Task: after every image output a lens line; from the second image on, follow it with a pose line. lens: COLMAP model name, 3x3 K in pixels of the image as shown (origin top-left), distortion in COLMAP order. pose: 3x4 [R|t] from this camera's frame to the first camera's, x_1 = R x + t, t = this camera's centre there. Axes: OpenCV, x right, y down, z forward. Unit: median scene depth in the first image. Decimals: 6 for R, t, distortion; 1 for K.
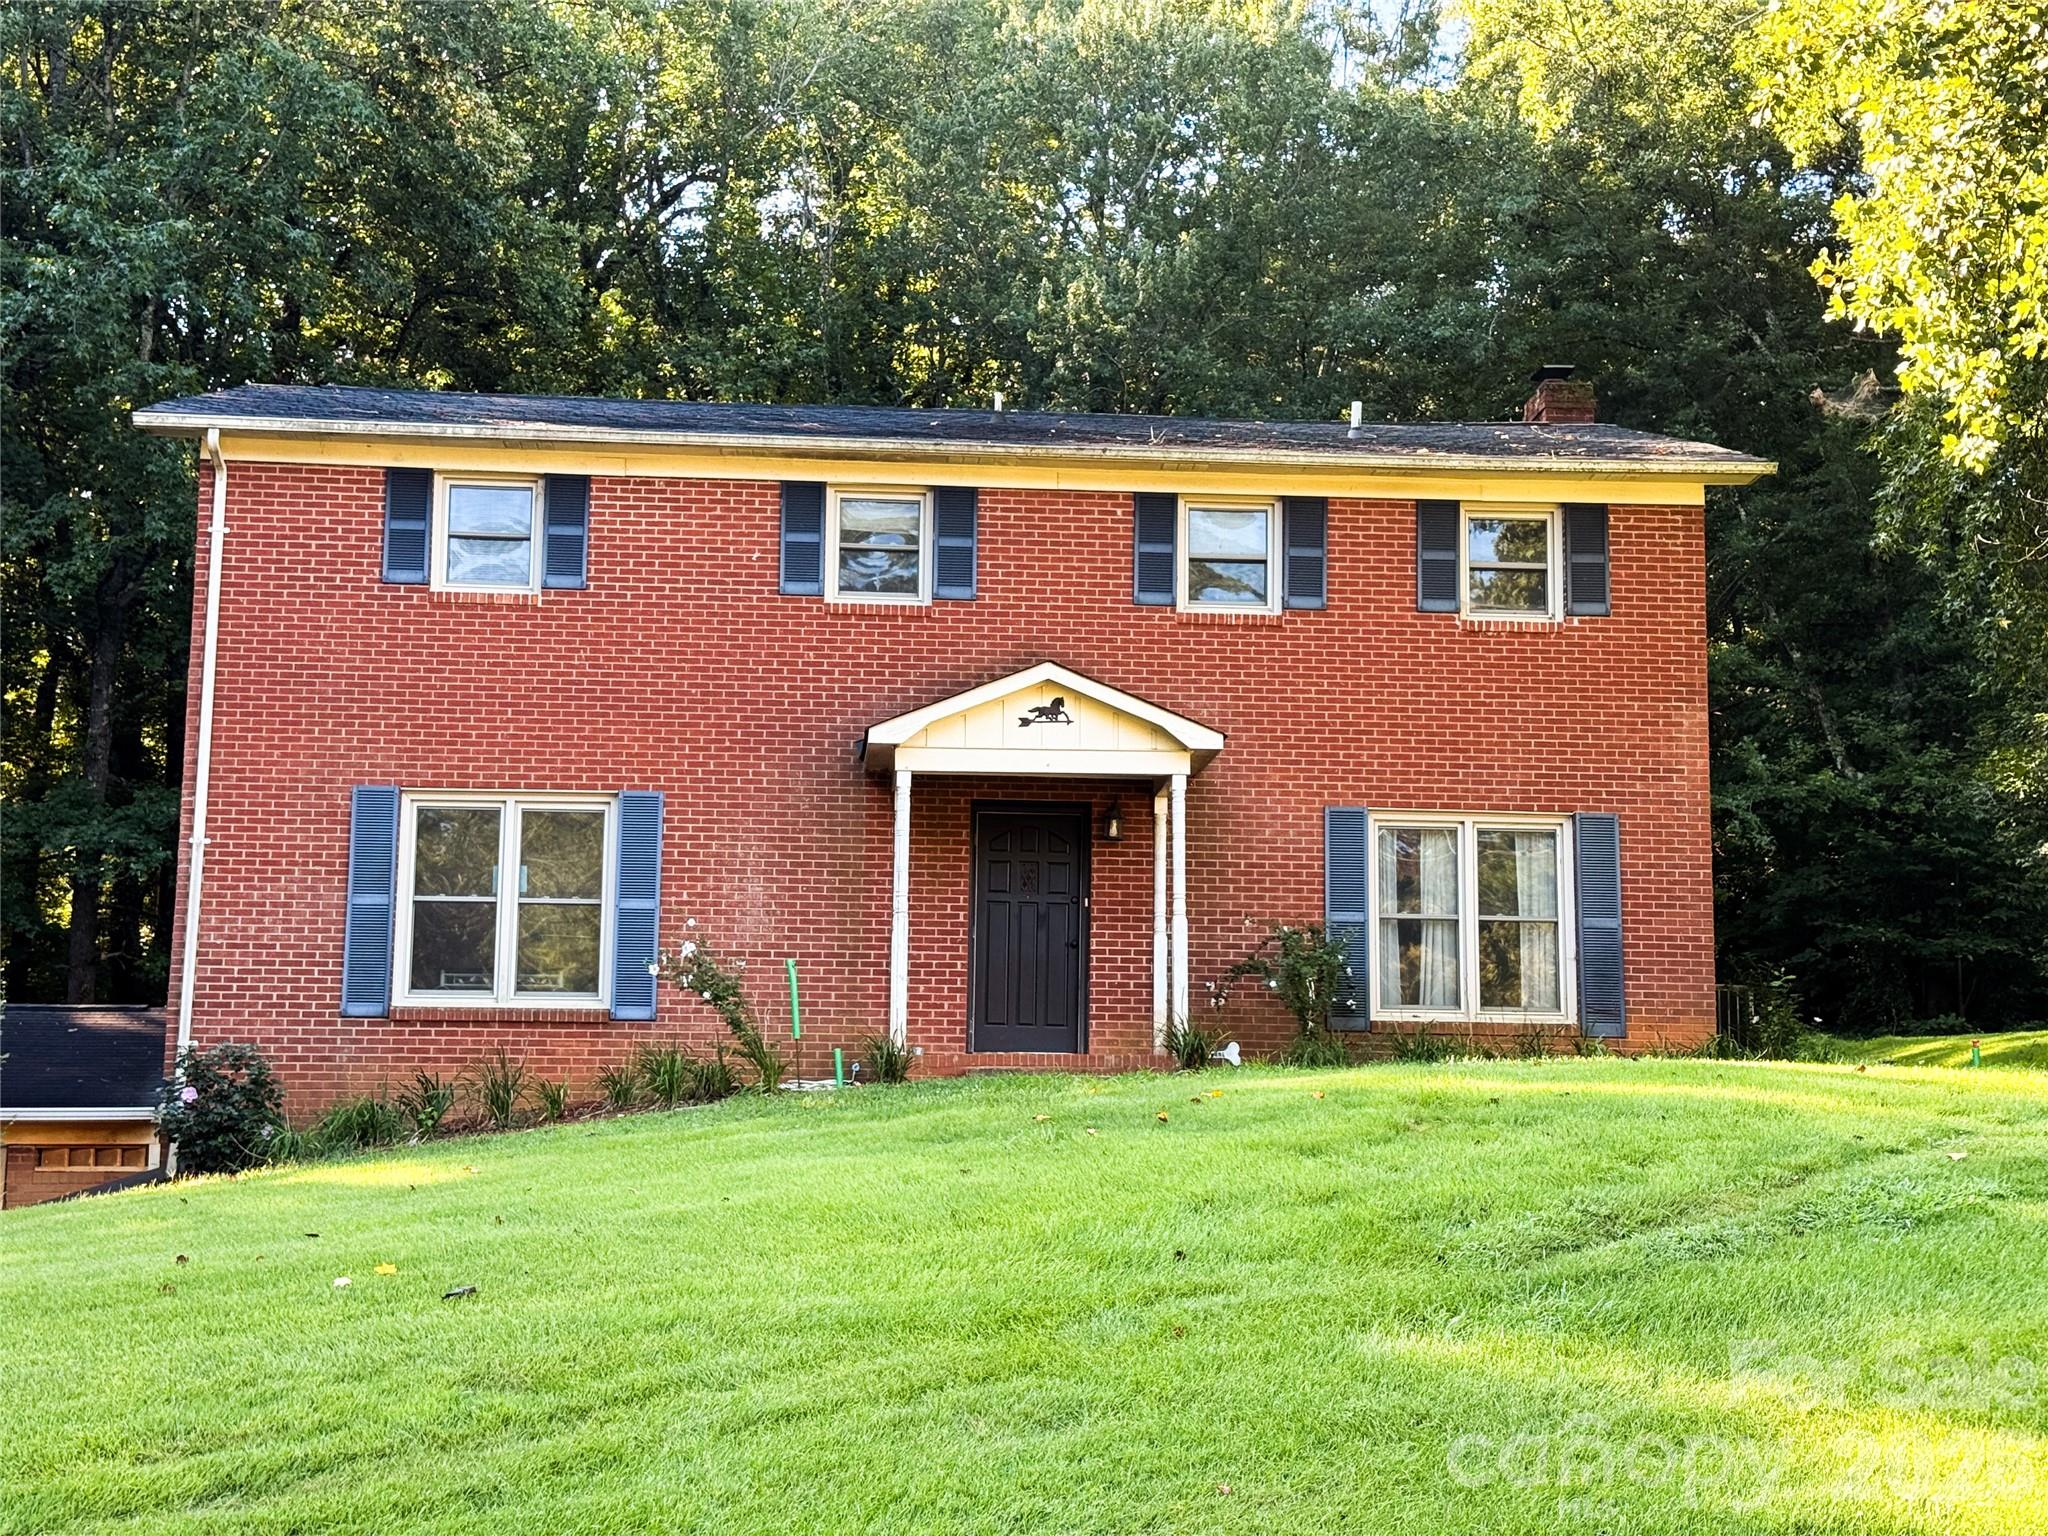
lens RADIAL K [[2835.5, 0, 1024.0], [0, 2835.5, 768.0], [0, 0, 1]] dist [0.146113, -0.013173]
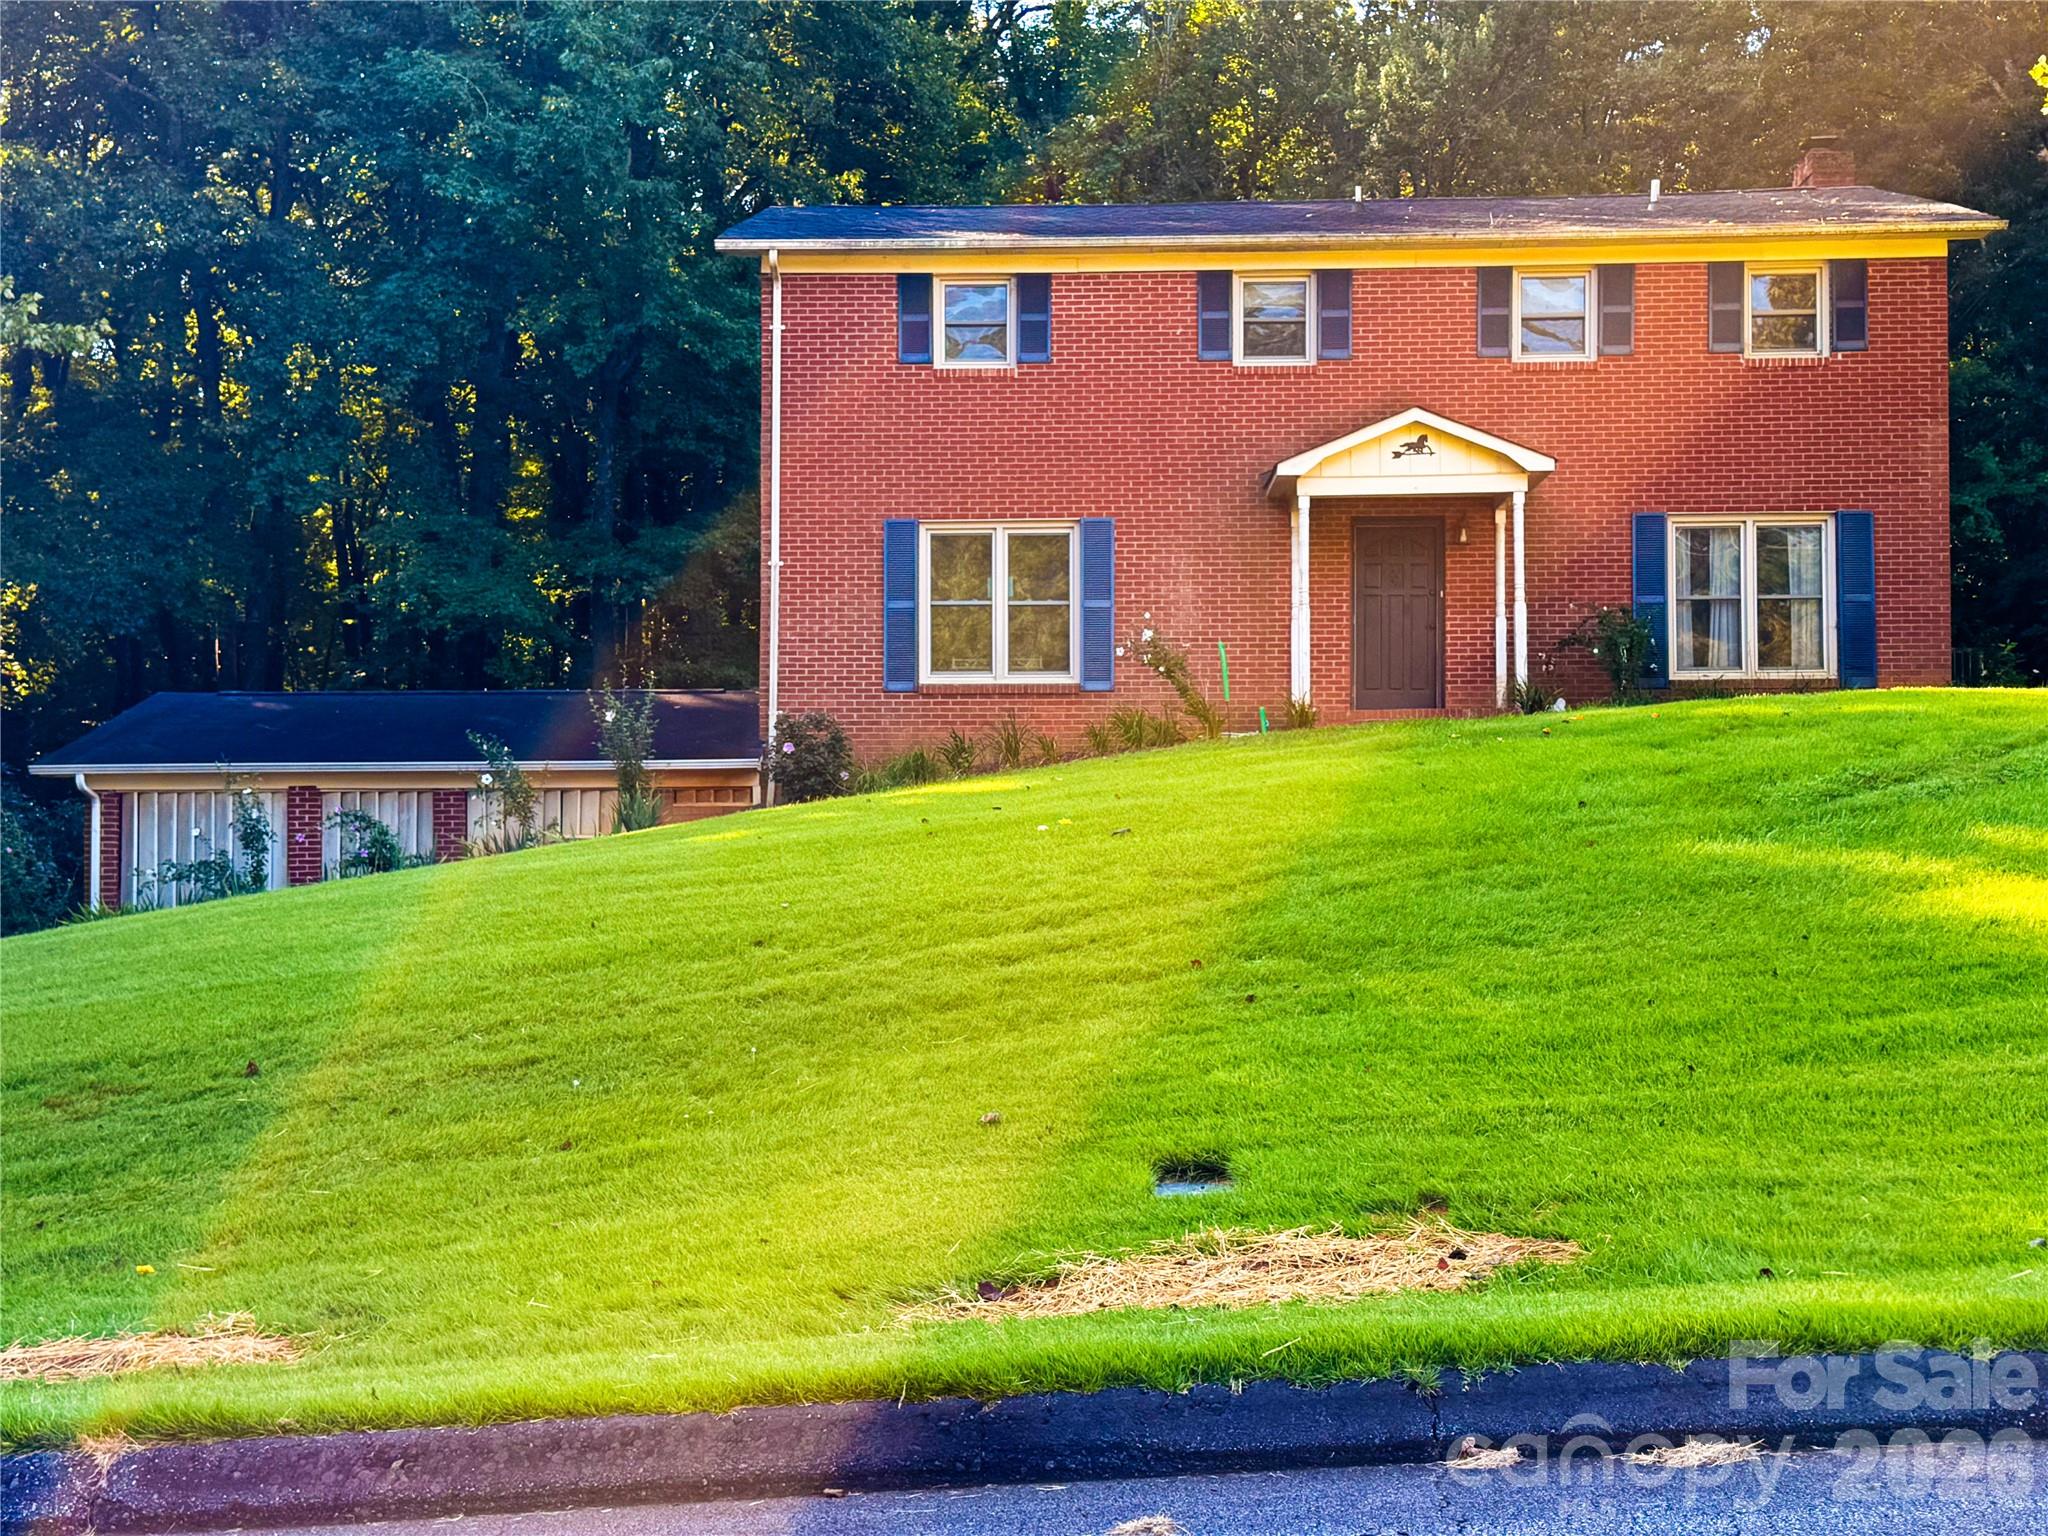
lens RADIAL K [[2573.3, 0, 1024.0], [0, 2573.3, 768.0], [0, 0, 1]] dist [0.211631, -0.465320]
pose [[0.994364, -0.017483, -0.104572, -0.045352], [0.028371, 0.994219, 0.103557, -0.001275], [0.102157, -0.105940, 0.989111, -0.193354]]
